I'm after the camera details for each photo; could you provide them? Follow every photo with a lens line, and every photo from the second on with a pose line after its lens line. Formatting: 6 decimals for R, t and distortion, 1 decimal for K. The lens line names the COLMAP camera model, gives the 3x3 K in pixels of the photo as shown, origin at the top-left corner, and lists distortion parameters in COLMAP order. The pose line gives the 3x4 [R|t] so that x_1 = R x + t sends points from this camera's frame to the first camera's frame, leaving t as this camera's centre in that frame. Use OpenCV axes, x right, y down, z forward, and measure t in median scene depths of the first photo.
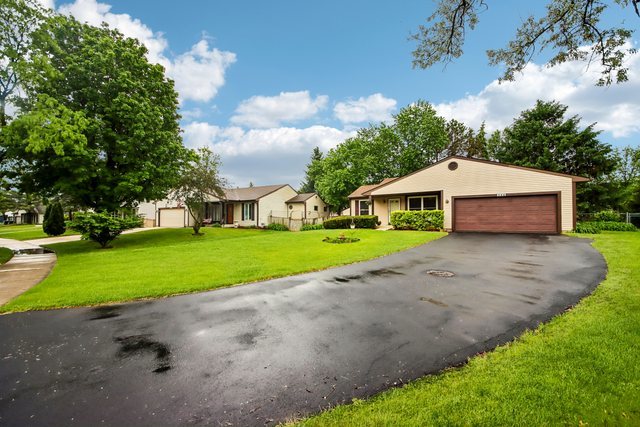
lens RADIAL K [[242.3, 0, 318.3], [0, 242.3, 219.4], [0, 0, 1]] dist [0.000828, -0.007370]
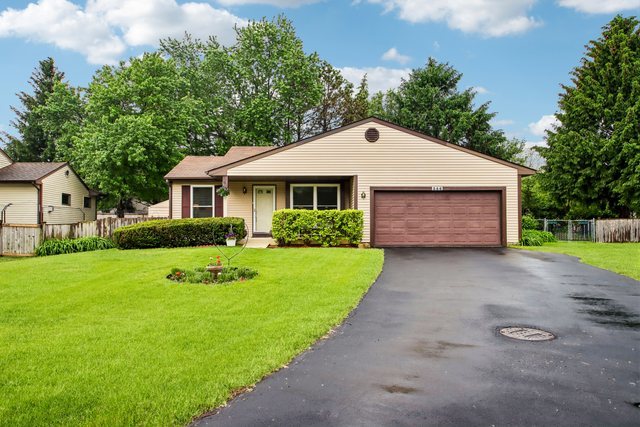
lens RADIAL K [[443.0, 0, 320.6], [0, 443.0, 213.8], [0, 0, 1]] dist [0.053098, -0.007396]
pose [[0.823697, 0.018896, 0.566716, -0.114071], [-0.002146, 0.999541, -0.030209, 0.001786], [-0.567027, 0.023667, 0.823359, 0.146385]]
